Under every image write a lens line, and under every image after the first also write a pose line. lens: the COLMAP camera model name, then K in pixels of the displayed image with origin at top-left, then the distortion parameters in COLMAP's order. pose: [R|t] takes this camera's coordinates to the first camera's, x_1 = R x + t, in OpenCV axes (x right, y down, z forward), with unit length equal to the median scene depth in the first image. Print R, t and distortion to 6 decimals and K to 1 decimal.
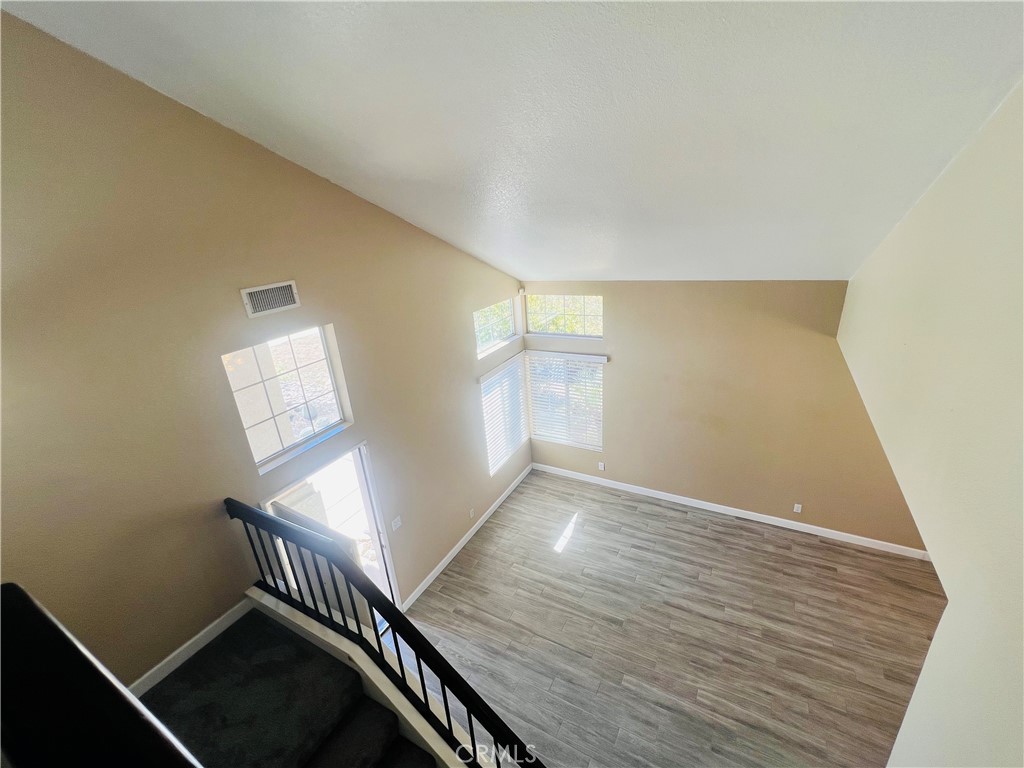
lens RADIAL K [[431.8, 0, 511.1], [0, 431.8, 384.0], [0, 0, 1]] dist [-0.003219, -0.000152]
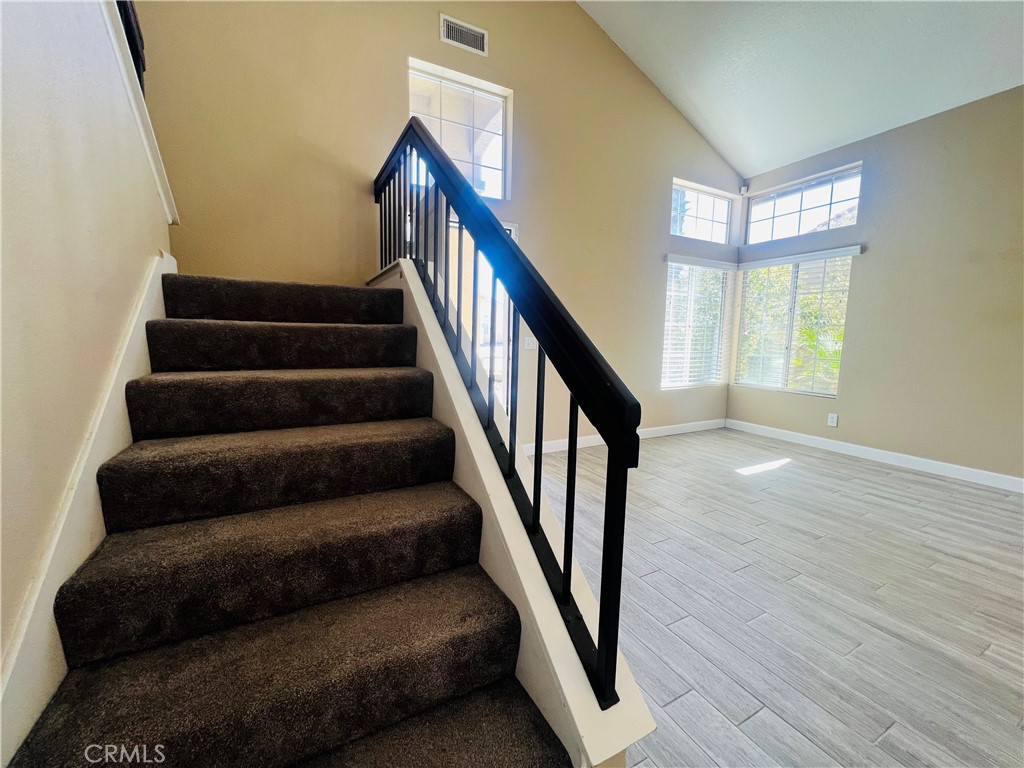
lens RADIAL K [[410.2, 0, 513.7], [0, 410.2, 381.7], [0, 0, 1]] dist [0.000687, -0.000119]
pose [[0.839845, 0.148720, -0.522056, 0.138825], [-0.267121, 0.950462, -0.158963, 0.451360], [0.472553, 0.272957, 0.837967, 0.234852]]
